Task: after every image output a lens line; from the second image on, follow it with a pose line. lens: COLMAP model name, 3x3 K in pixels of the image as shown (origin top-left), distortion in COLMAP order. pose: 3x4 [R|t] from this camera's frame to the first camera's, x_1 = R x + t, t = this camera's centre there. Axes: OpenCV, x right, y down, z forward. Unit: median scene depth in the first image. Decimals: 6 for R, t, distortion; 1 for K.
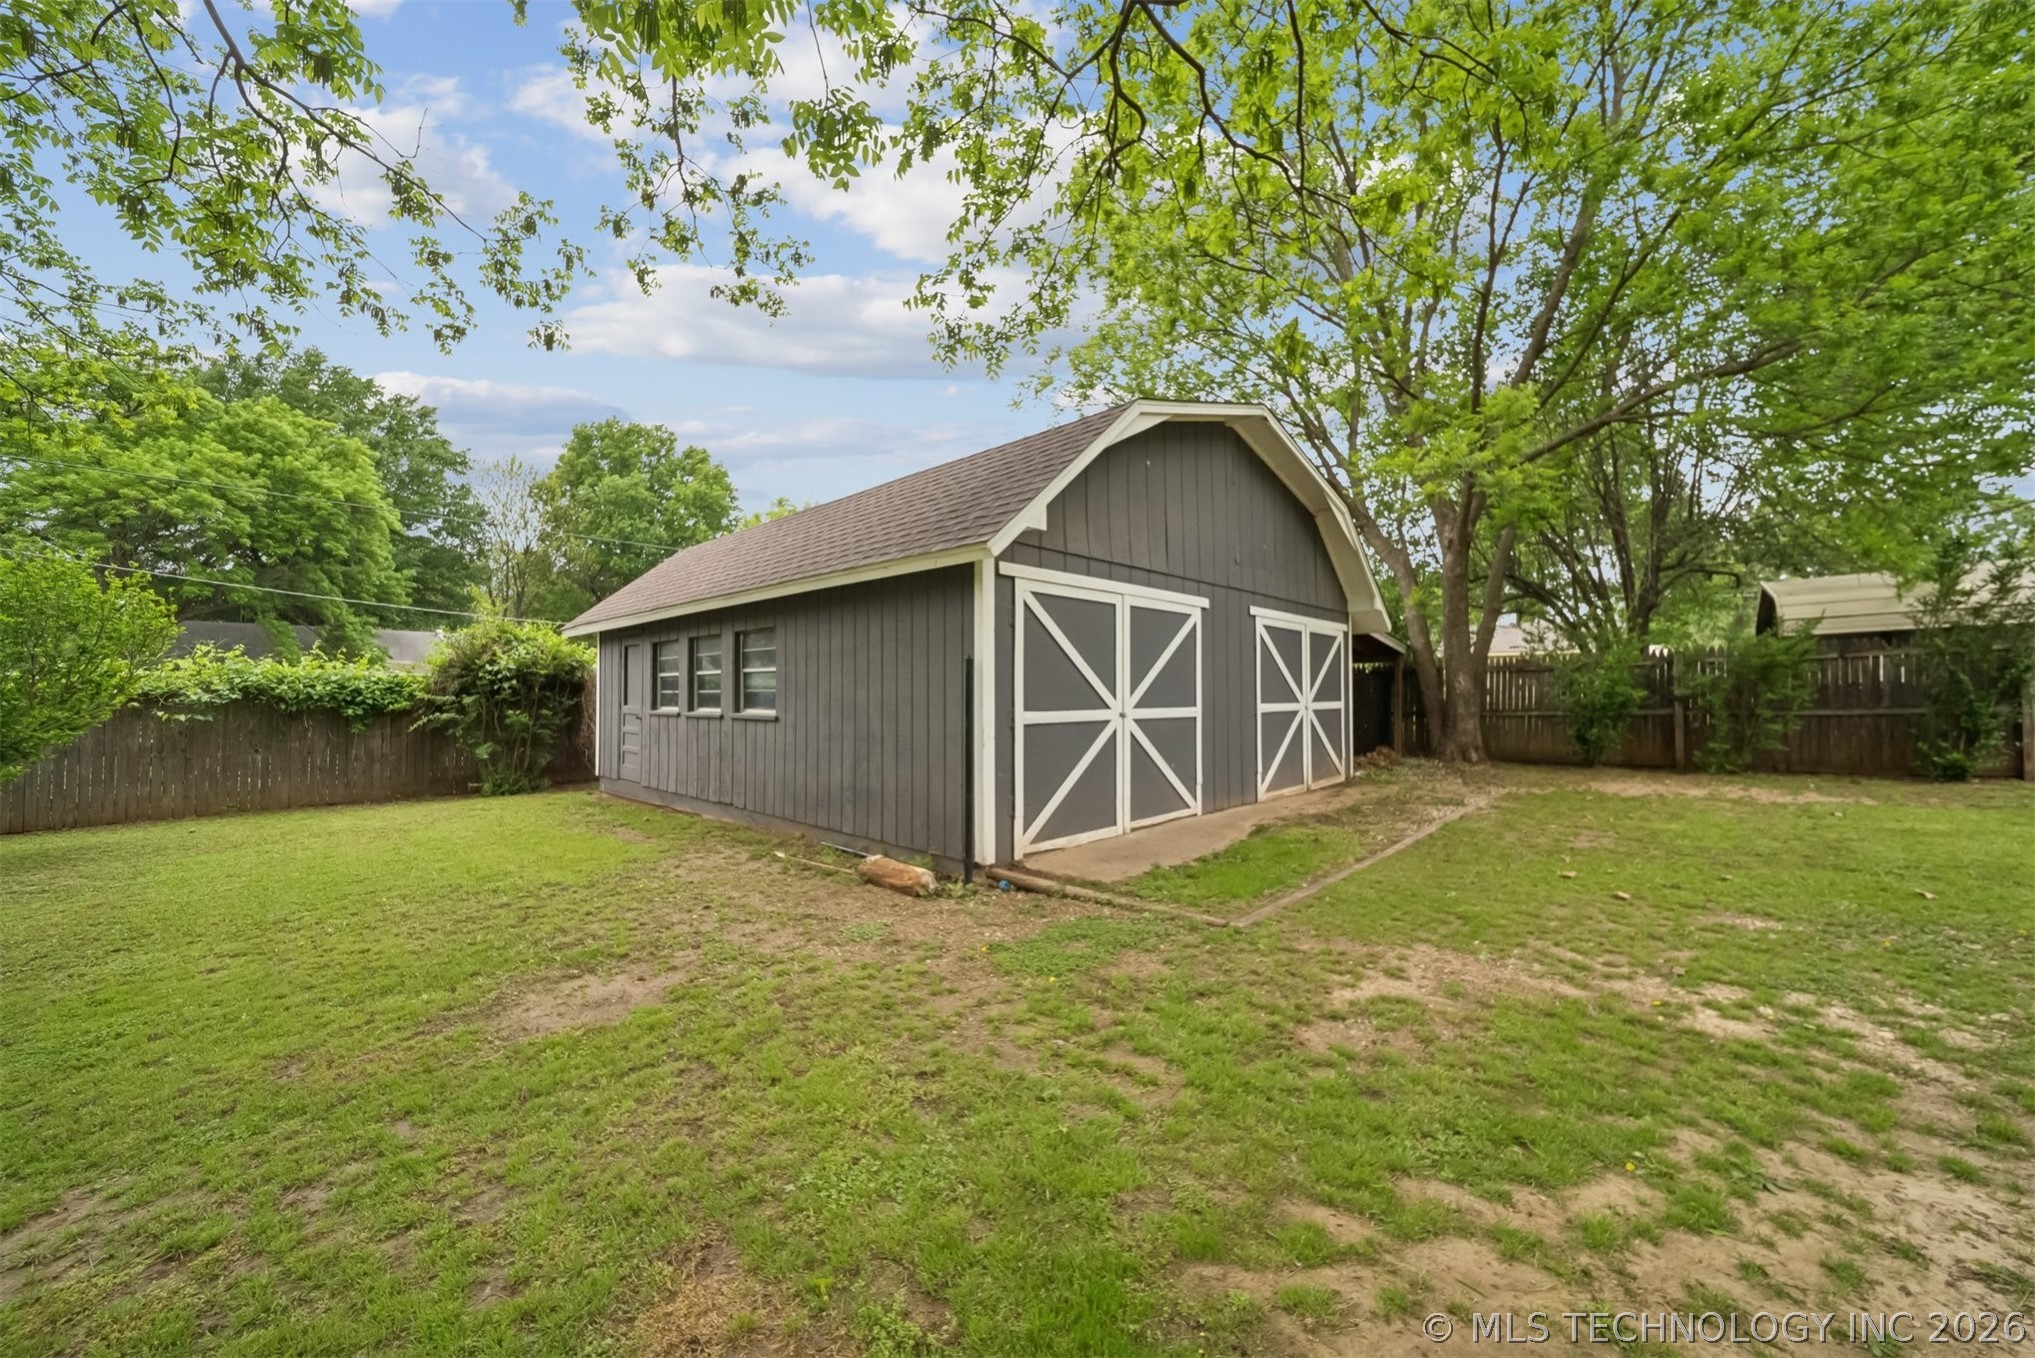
lens RADIAL K [[726.2, 0, 1021.7], [0, 726.2, 678.9], [0, 0, 1]] dist [-0.001166, -0.000555]
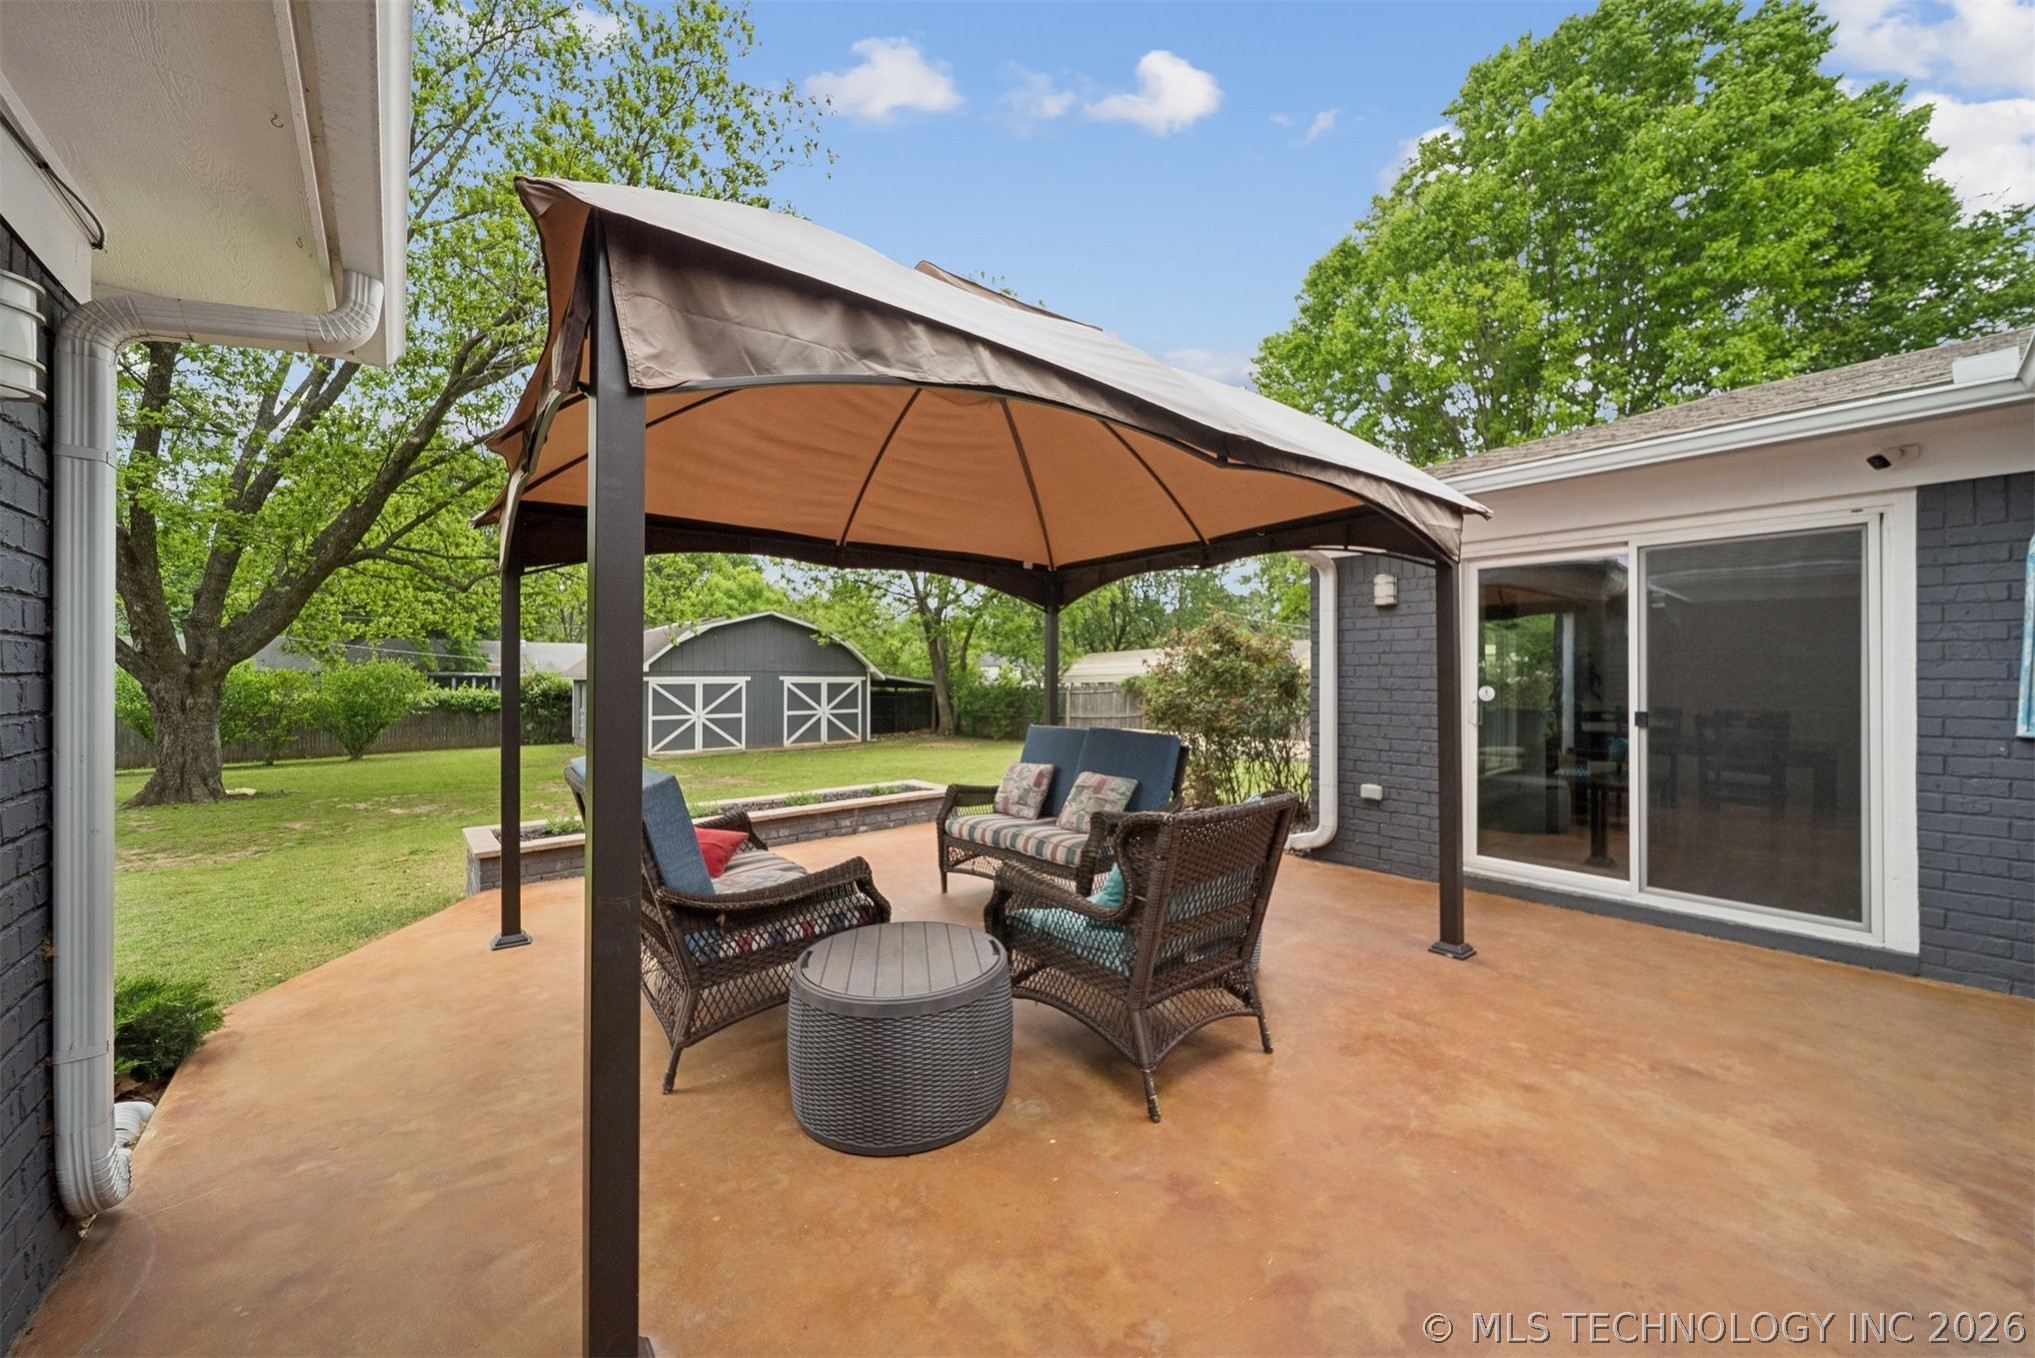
lens RADIAL K [[739.3, 0, 1031.6], [0, 739.3, 675.1], [0, 0, 1]] dist [-0.008896, -0.000375]
pose [[0.996969, 0.003438, -0.077720, 1.773660], [-0.001873, 0.999794, 0.020196, -0.195904], [0.077773, -0.019989, 0.996771, -2.079279]]
